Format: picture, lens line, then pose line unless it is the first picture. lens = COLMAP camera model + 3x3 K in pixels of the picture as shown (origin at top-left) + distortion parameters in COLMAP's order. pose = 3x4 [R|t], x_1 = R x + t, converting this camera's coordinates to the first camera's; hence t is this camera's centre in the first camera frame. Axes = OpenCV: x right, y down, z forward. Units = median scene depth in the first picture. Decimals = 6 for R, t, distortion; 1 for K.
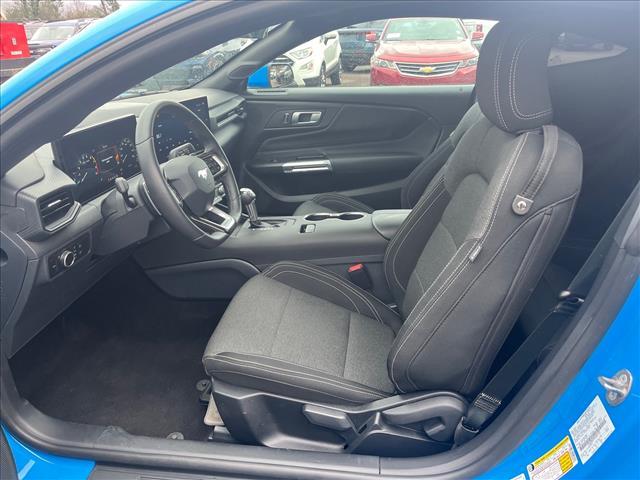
lens RADIAL K [[488.4, 0, 320.0], [0, 488.4, 240.0], [0, 0, 1]] dist [0.007381, -0.005606]
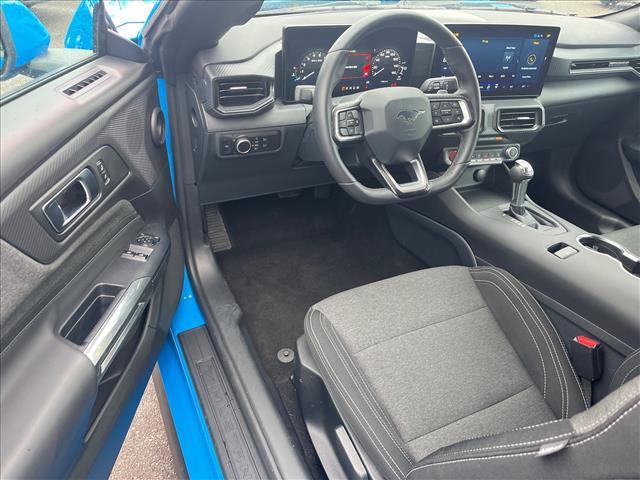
lens RADIAL K [[488.4, 0, 320.0], [0, 488.4, 240.0], [0, 0, 1]] dist [0.007381, -0.005606]
pose [[0.544279, 0.503841, -0.670749, 0.241553], [-0.395797, 0.859198, 0.324227, -0.124075], [0.739665, 0.089011, 0.667062, 0.293645]]
